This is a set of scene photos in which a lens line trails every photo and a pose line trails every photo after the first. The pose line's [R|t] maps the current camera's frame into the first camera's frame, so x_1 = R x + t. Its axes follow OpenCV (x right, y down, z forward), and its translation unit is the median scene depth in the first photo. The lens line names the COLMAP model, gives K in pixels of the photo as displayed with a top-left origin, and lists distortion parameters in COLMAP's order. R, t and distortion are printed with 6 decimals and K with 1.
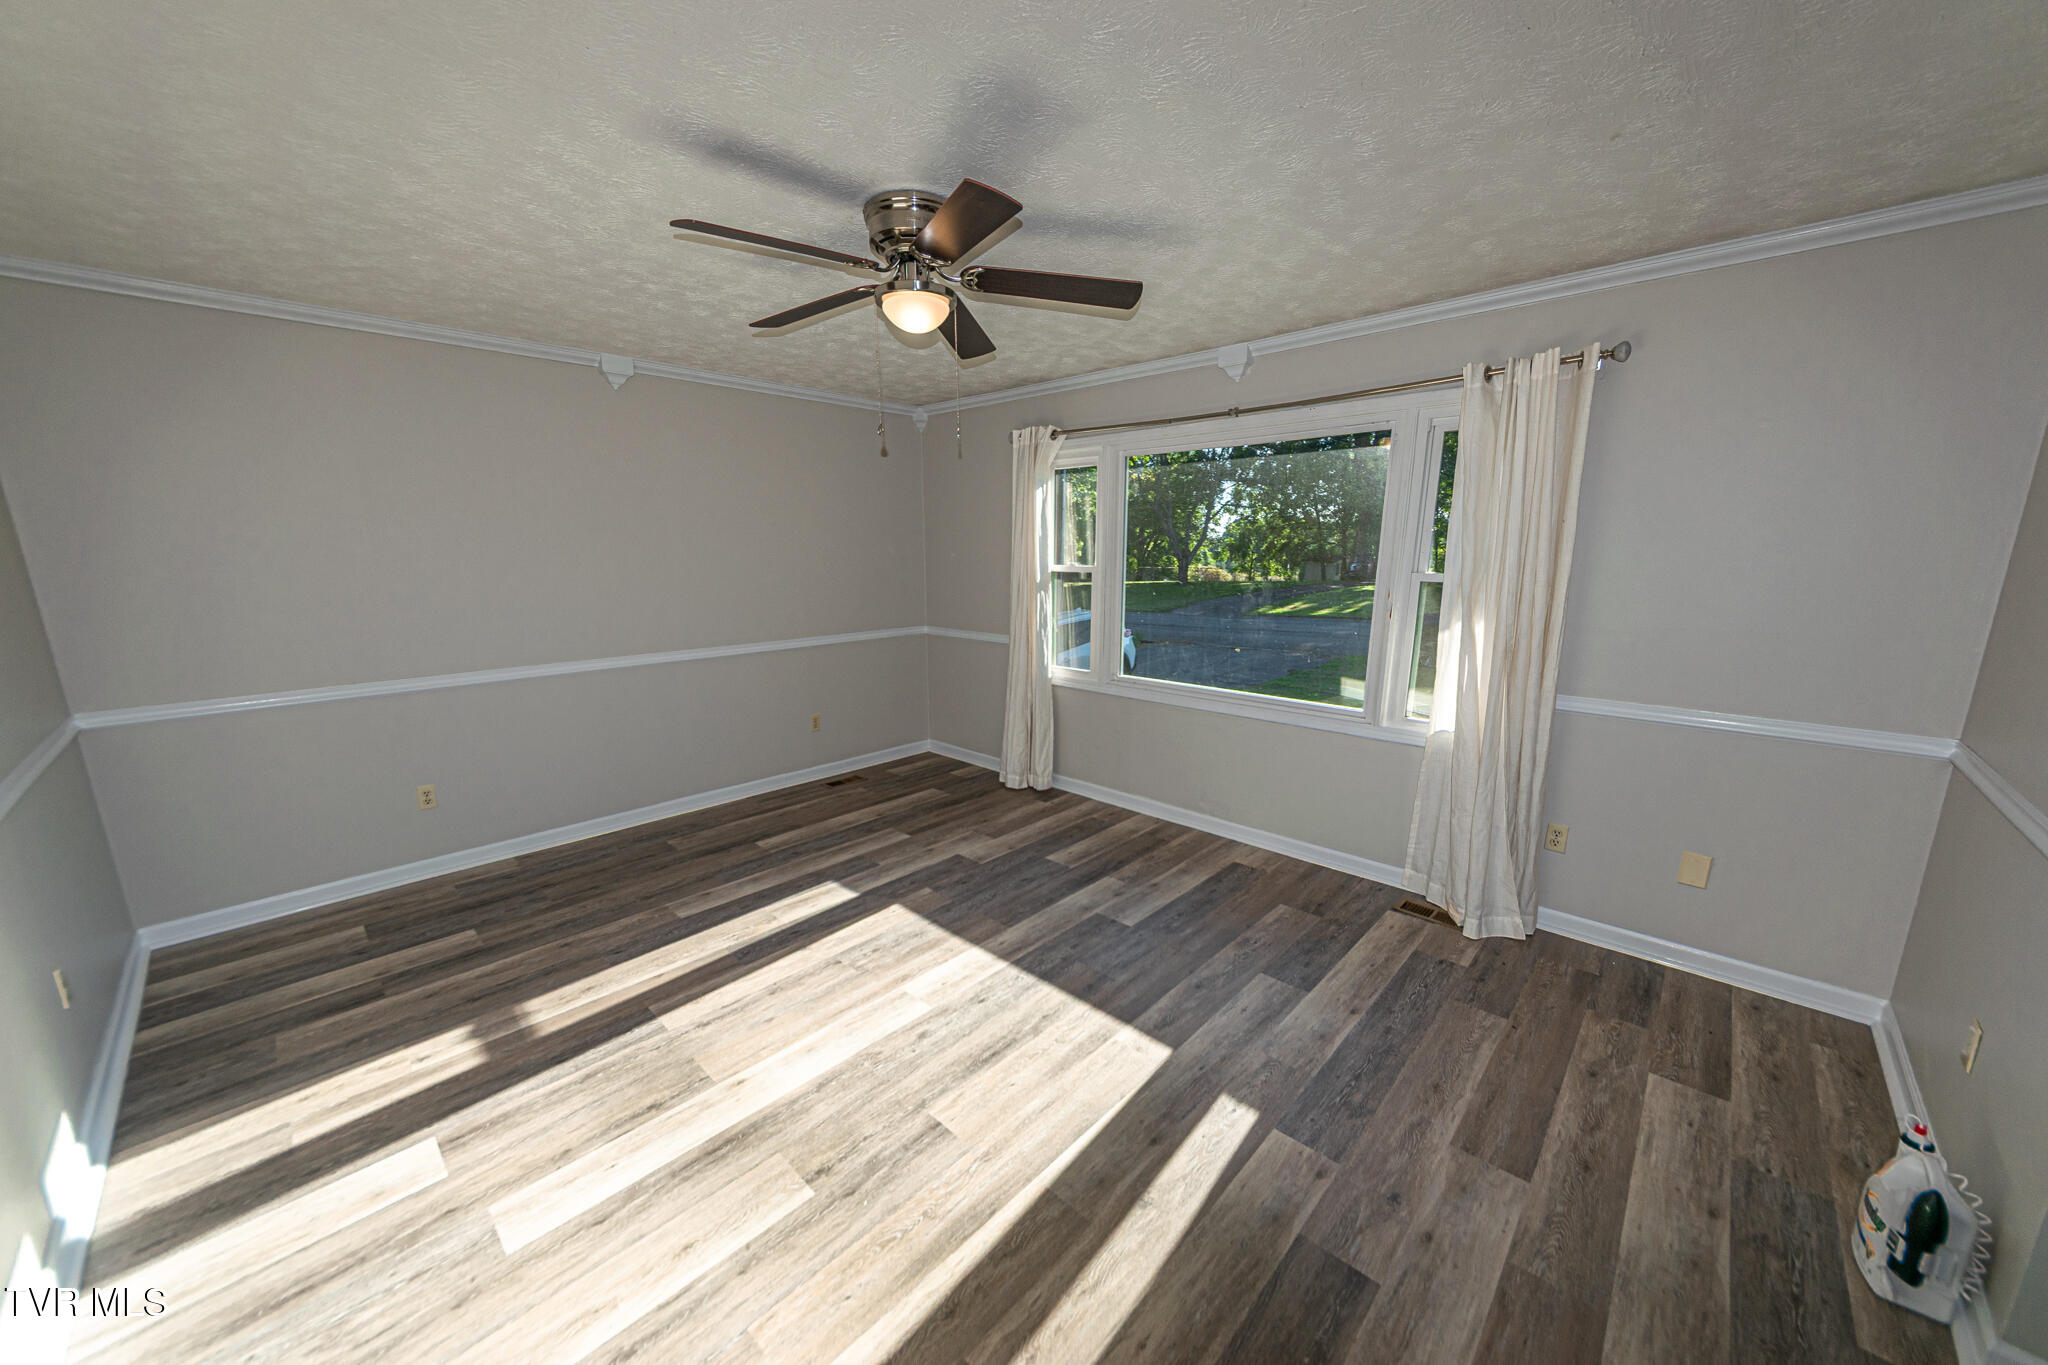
lens RADIAL K [[738.0, 0, 1031.8], [0, 738.0, 673.5], [0, 0, 1]] dist [0.001926, -0.001202]
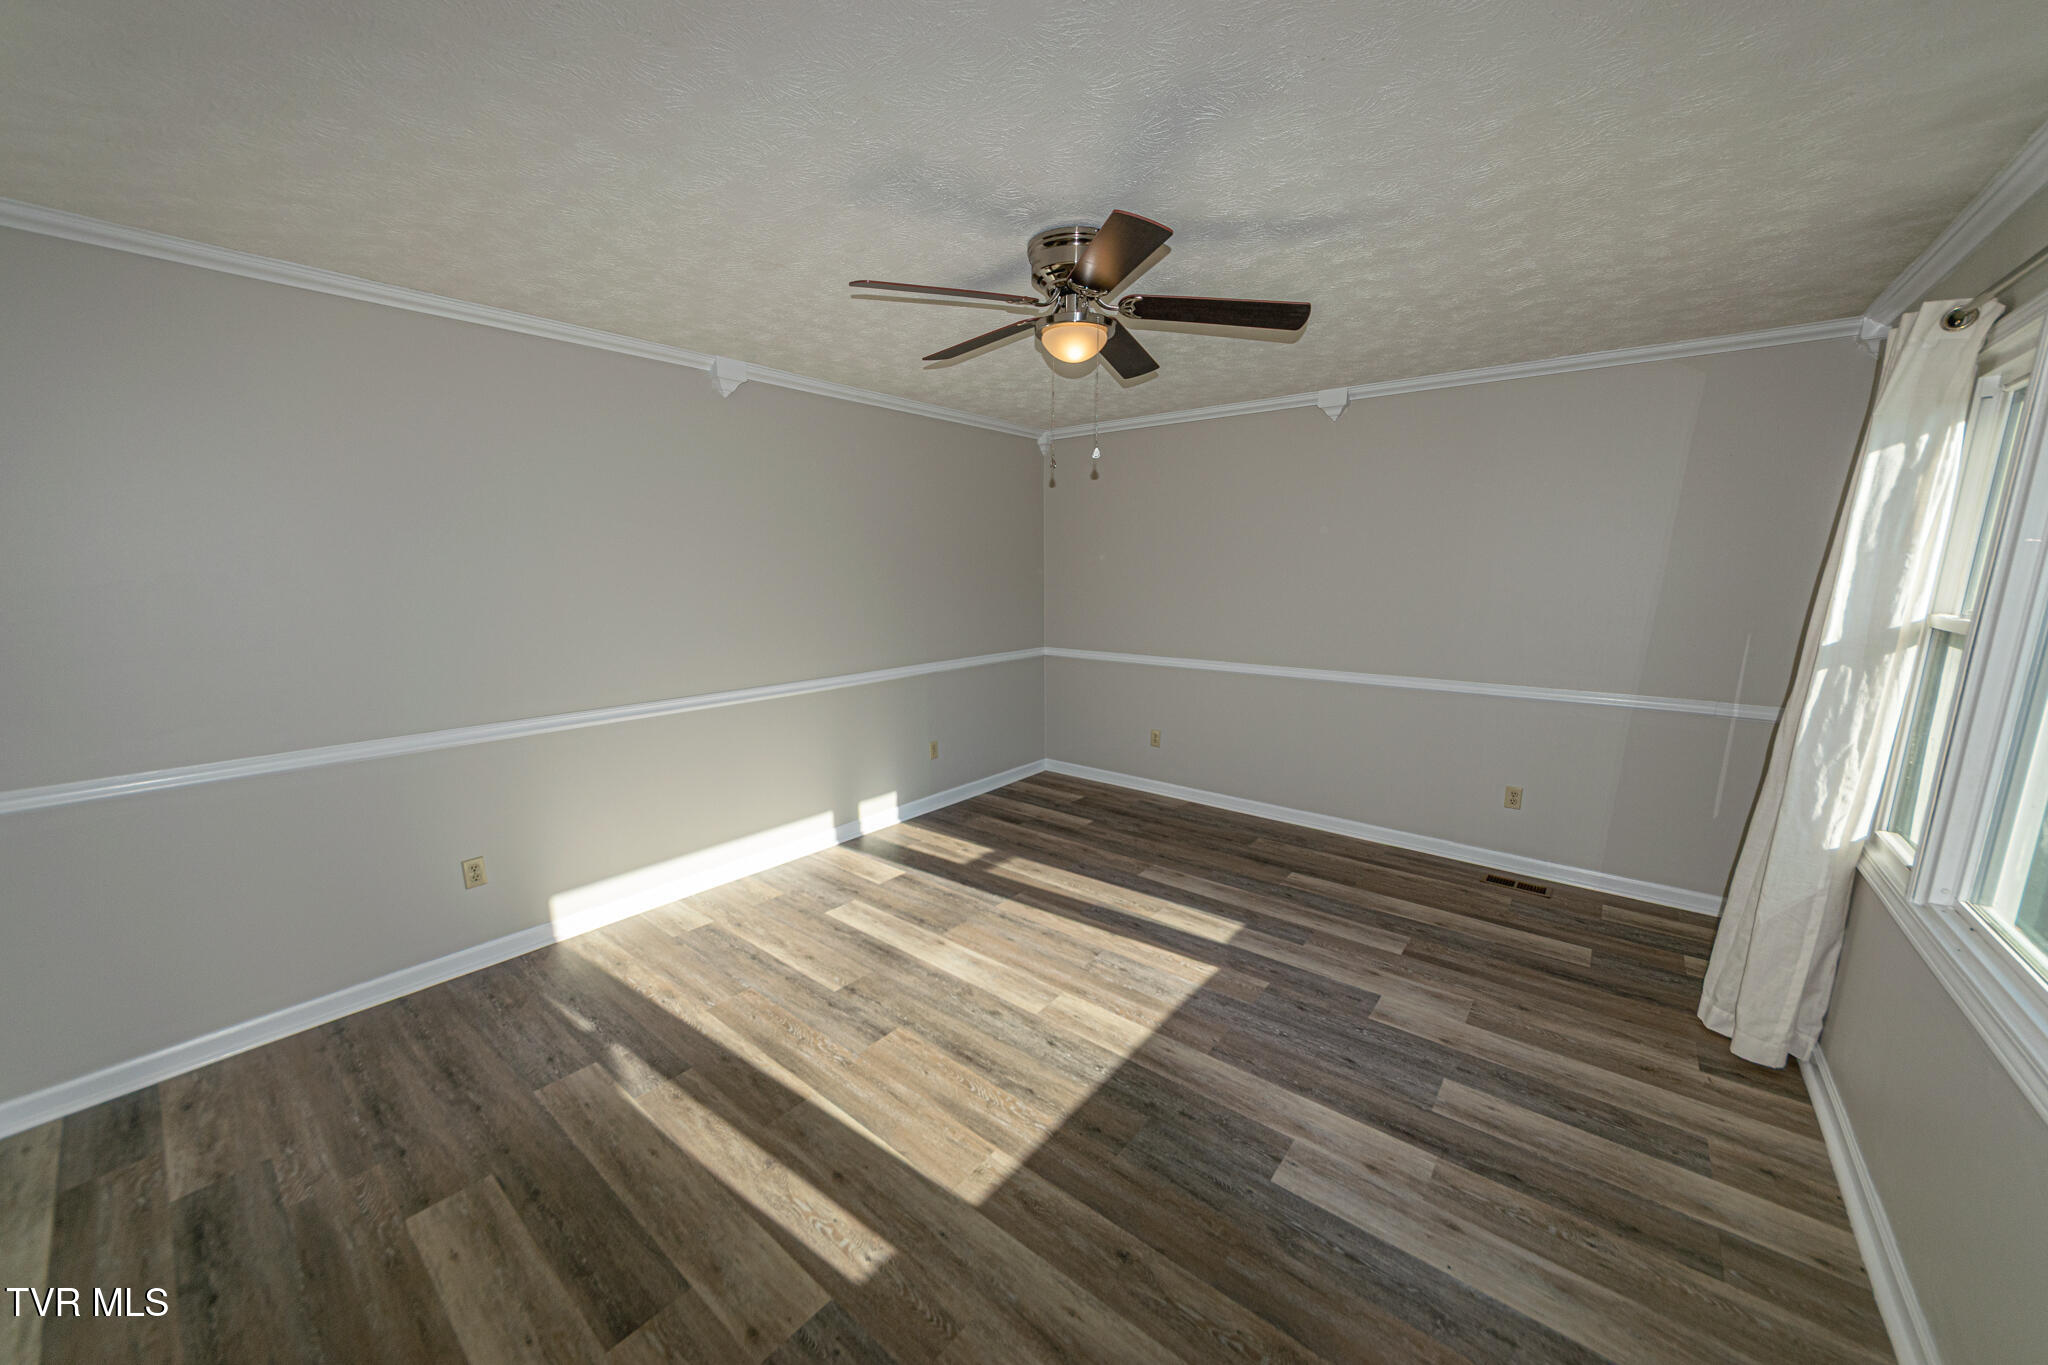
lens RADIAL K [[738.0, 0, 1018.2], [0, 738.0, 685.9], [0, 0, 1]] dist [0.001926, -0.001202]
pose [[0.067217, 0.165005, -0.984000, 0.730207], [-0.170301, 0.973655, 0.151637, -0.135421], [0.983097, 0.157383, 0.093547, 0.727848]]
